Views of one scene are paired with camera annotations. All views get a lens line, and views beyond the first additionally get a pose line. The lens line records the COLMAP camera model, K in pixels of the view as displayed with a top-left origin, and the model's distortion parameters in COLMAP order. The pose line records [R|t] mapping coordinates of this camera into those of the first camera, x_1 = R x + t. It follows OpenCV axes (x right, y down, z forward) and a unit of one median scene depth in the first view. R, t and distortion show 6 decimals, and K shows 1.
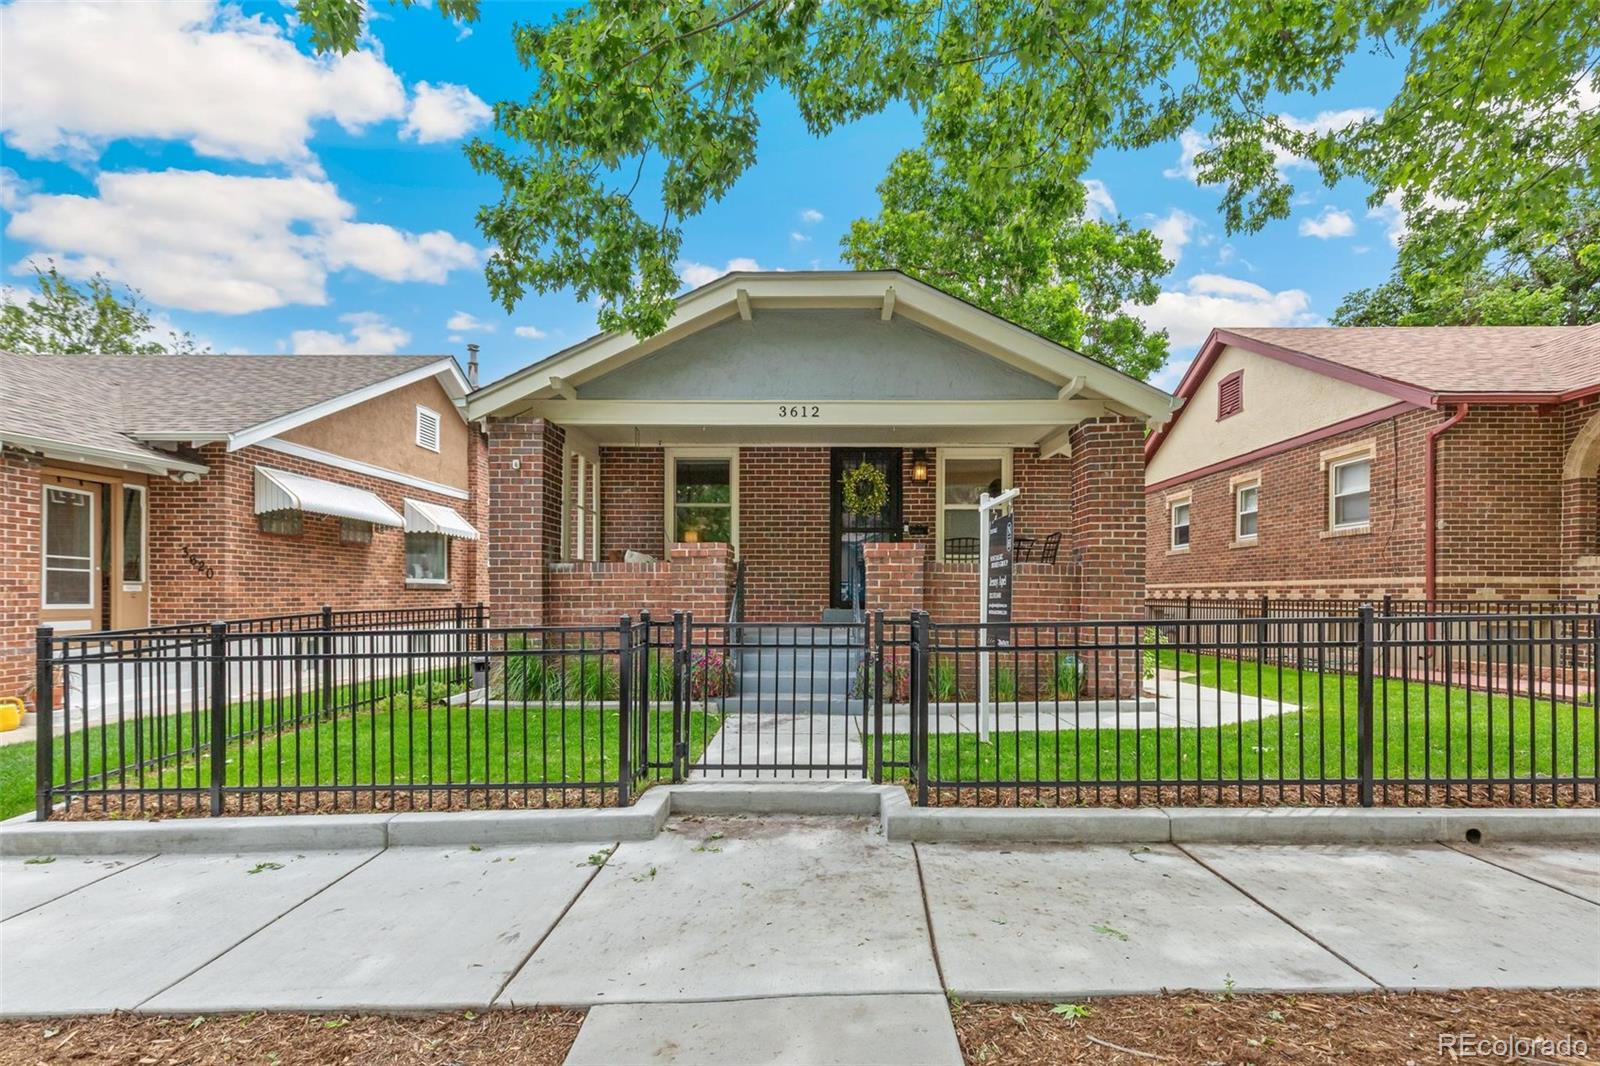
lens RADIAL K [[773.4, 0, 745.7], [0, 773.4, 580.4], [0, 0, 1]] dist [0.004431, 0.002322]
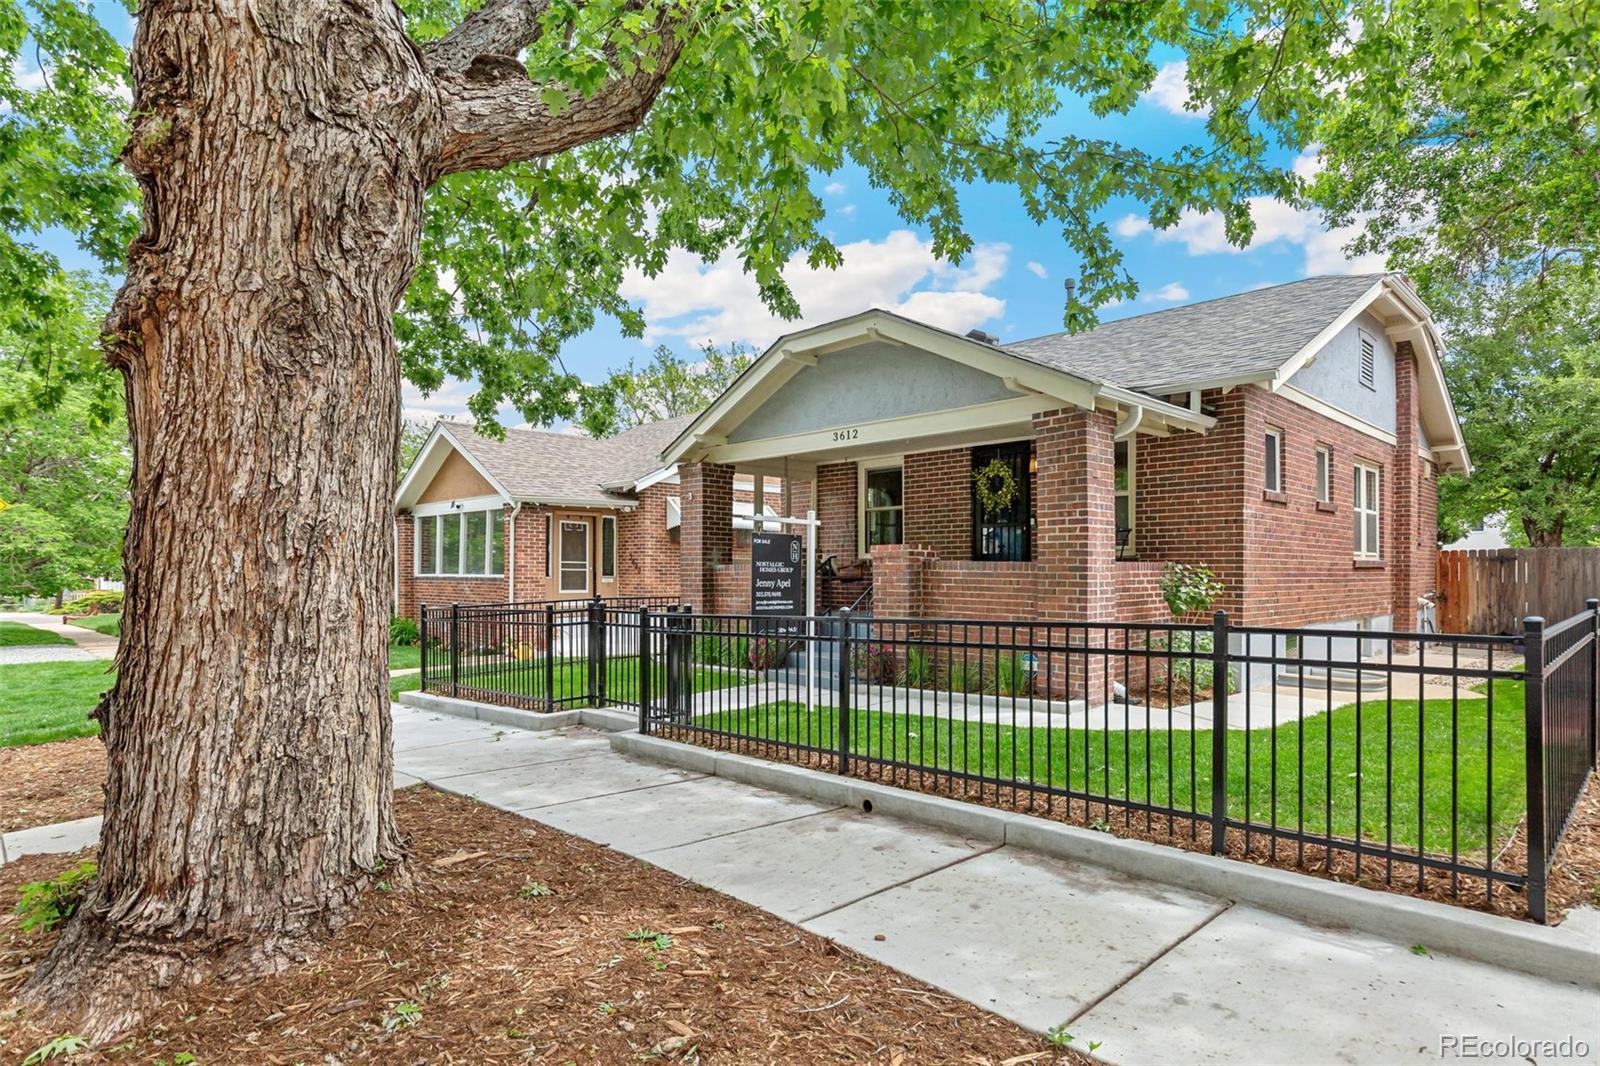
lens RADIAL K [[817.8, 0, 767.7], [0, 817.8, 566.2], [0, 0, 1]] dist [-0.007596, 0.001933]
pose [[0.721791, -0.011206, -0.692021, 0.845766], [0.014363, 0.999896, -0.001211, -0.016901], [0.691962, -0.009065, 0.721877, 0.006731]]
